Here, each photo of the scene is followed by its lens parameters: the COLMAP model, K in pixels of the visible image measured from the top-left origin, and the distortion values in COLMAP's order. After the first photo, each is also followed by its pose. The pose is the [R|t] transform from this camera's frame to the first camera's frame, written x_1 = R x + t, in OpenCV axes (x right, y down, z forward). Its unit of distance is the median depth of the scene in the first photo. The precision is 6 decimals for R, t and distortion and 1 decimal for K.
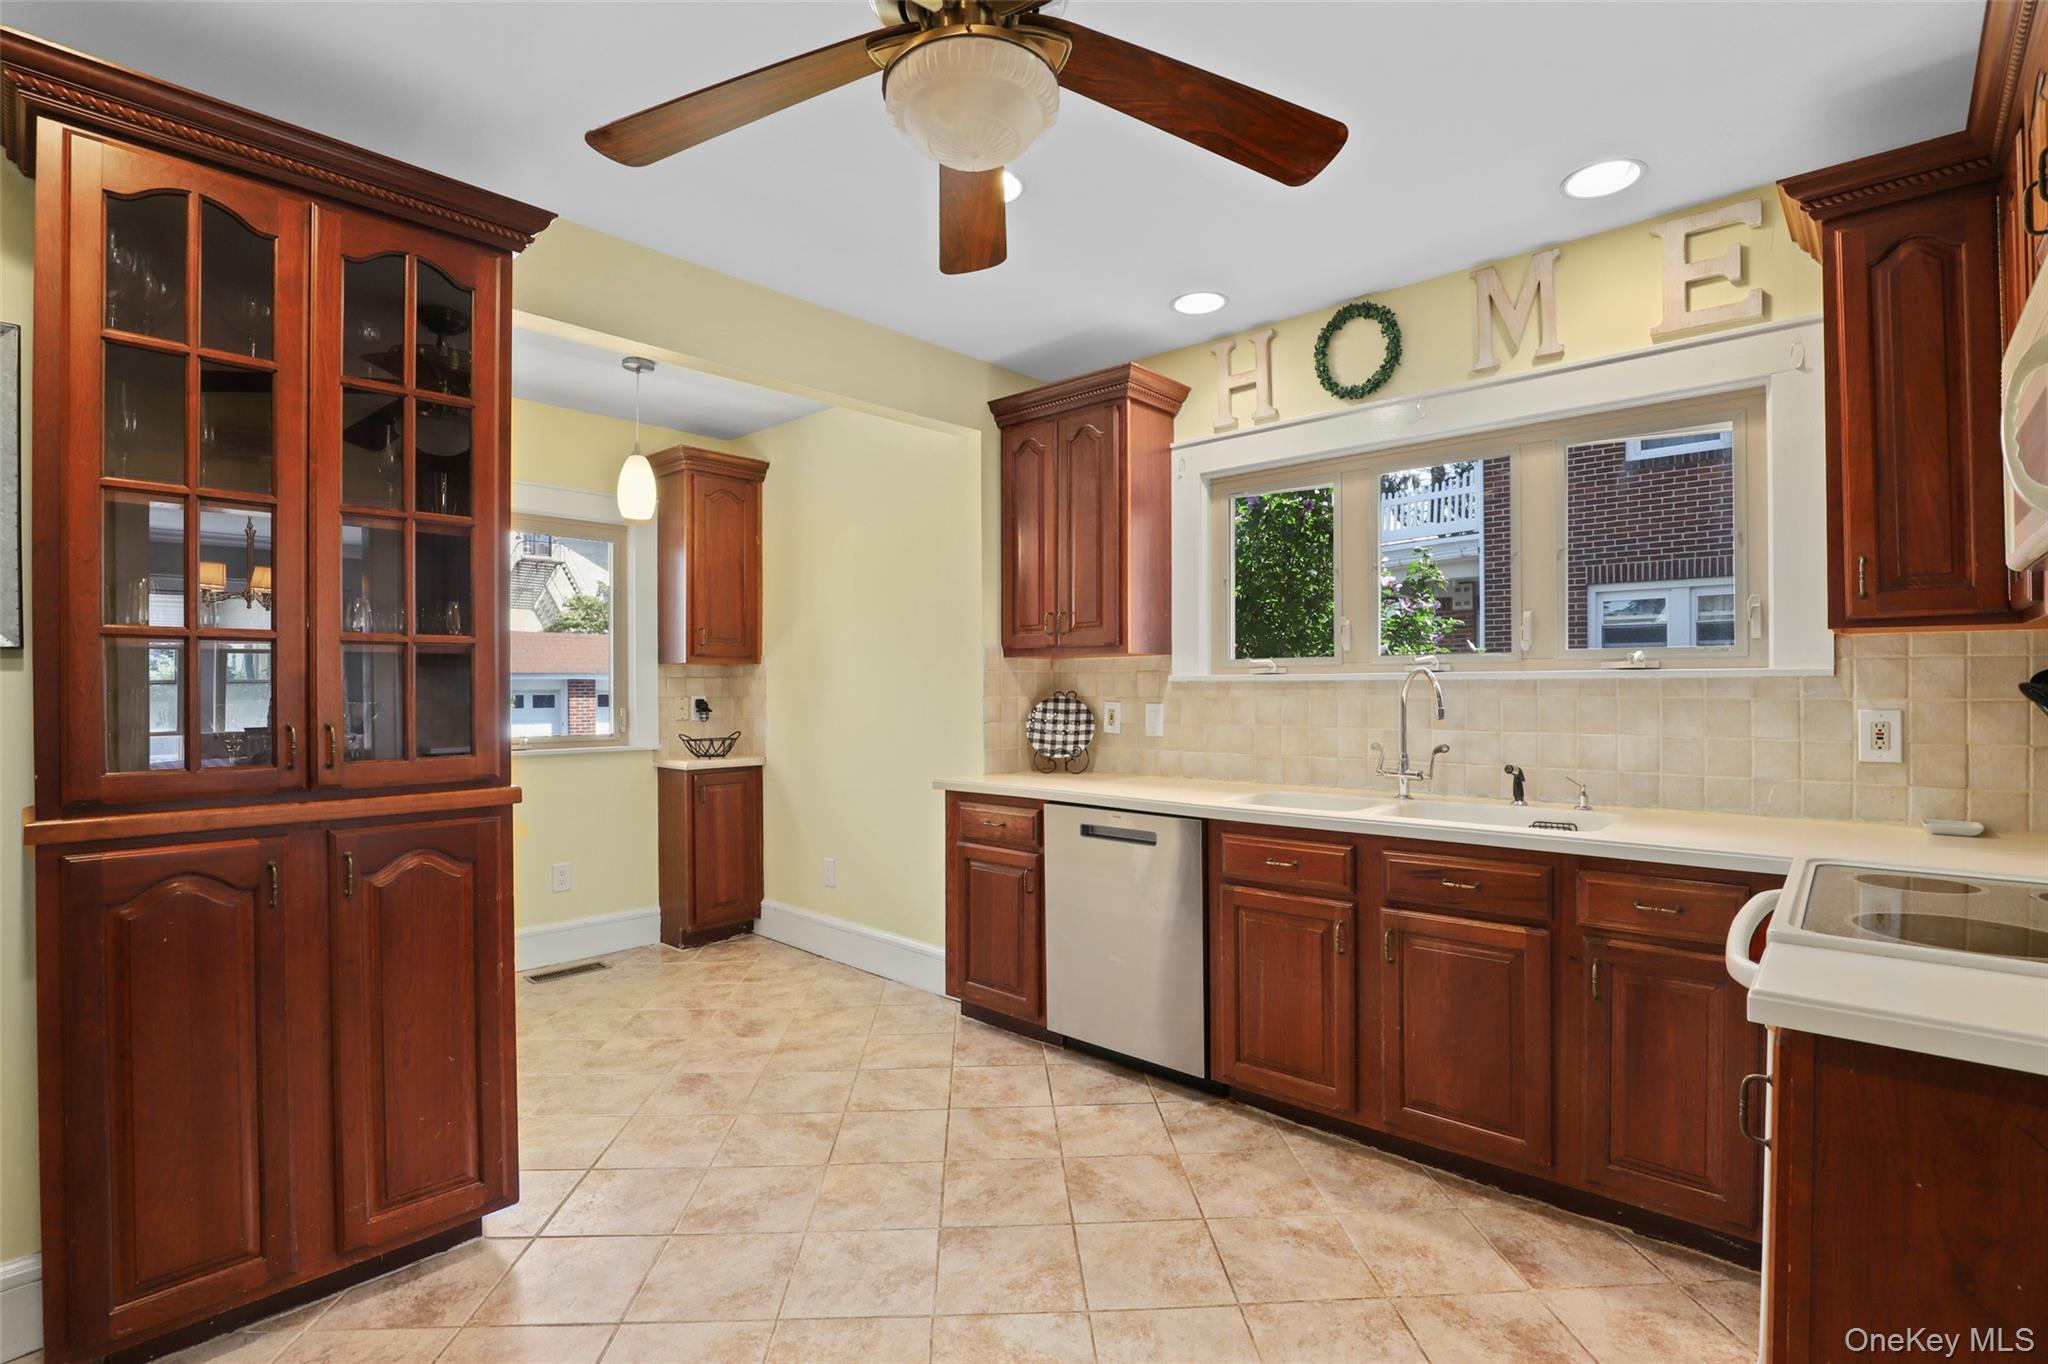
lens RADIAL K [[950.6, 0, 1040.1], [0, 950.6, 686.1], [0, 0, 1]] dist [-0.028635, 0.004781]
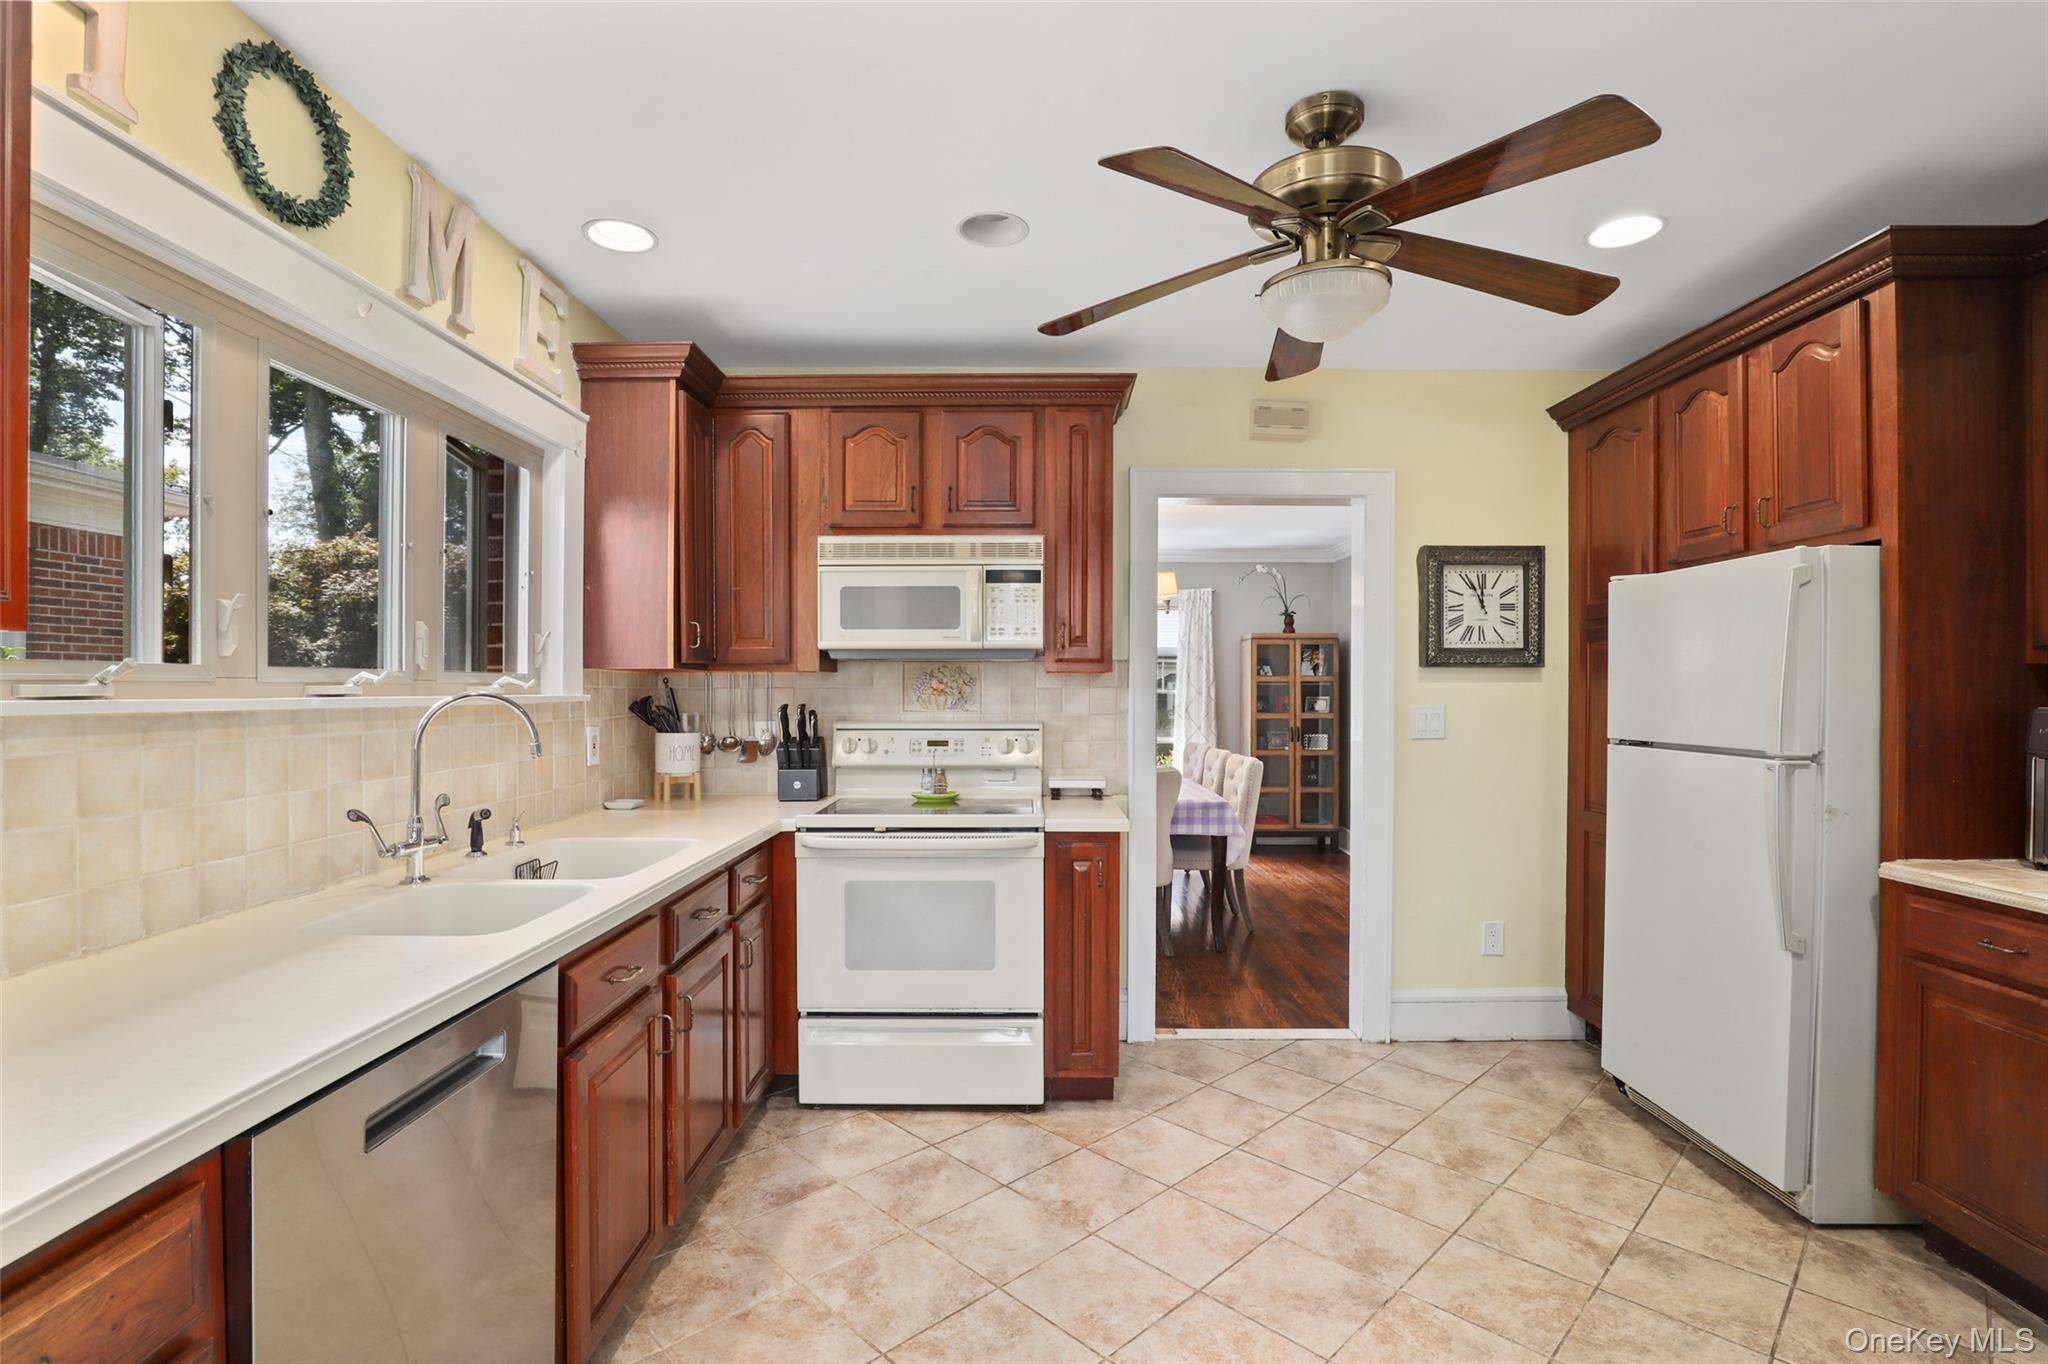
lens RADIAL K [[950.6, 0, 1012.3], [0, 950.6, 689.7], [0, 0, 1]] dist [-0.028635, 0.004781]
pose [[-0.649412, 0.001904, 0.760434, -0.358971], [-0.000285, 0.999996, -0.002748, -0.015570], [-0.760437, -0.002001, -0.649409, 0.975139]]
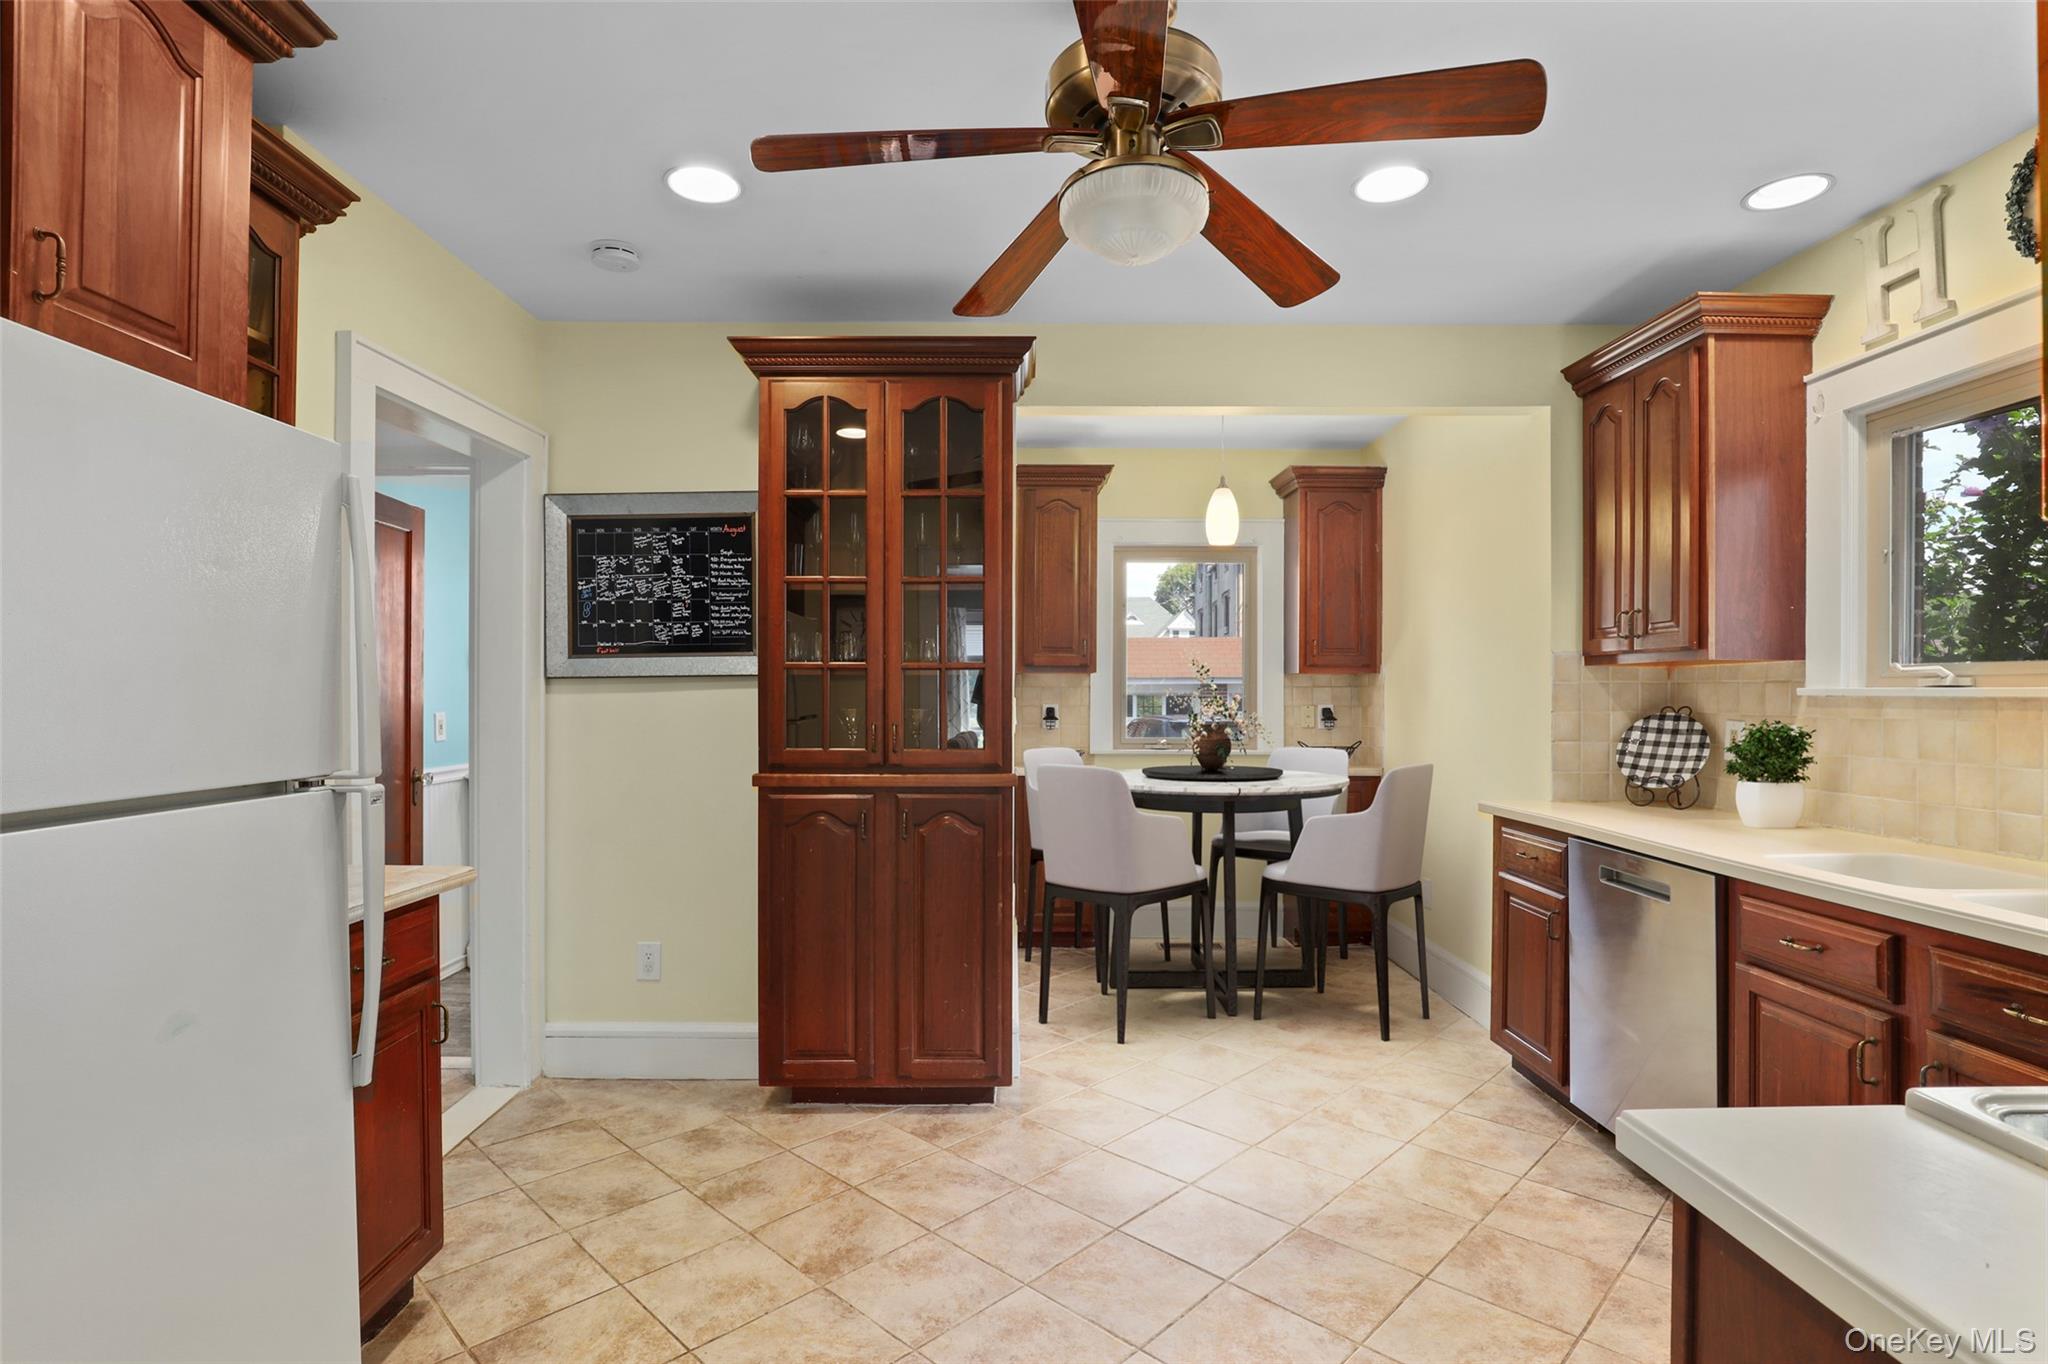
lens RADIAL K [[1025.8, 0, 1035.1], [0, 1025.8, 692.7], [0, 0, 1]] dist [-0.019746, 0.002818]
pose [[0.686676, 0.005661, -0.726942, 0.329267], [-0.003923, 0.999984, 0.004083, -0.008837], [0.726953, 0.000048, 0.686687, 0.015493]]
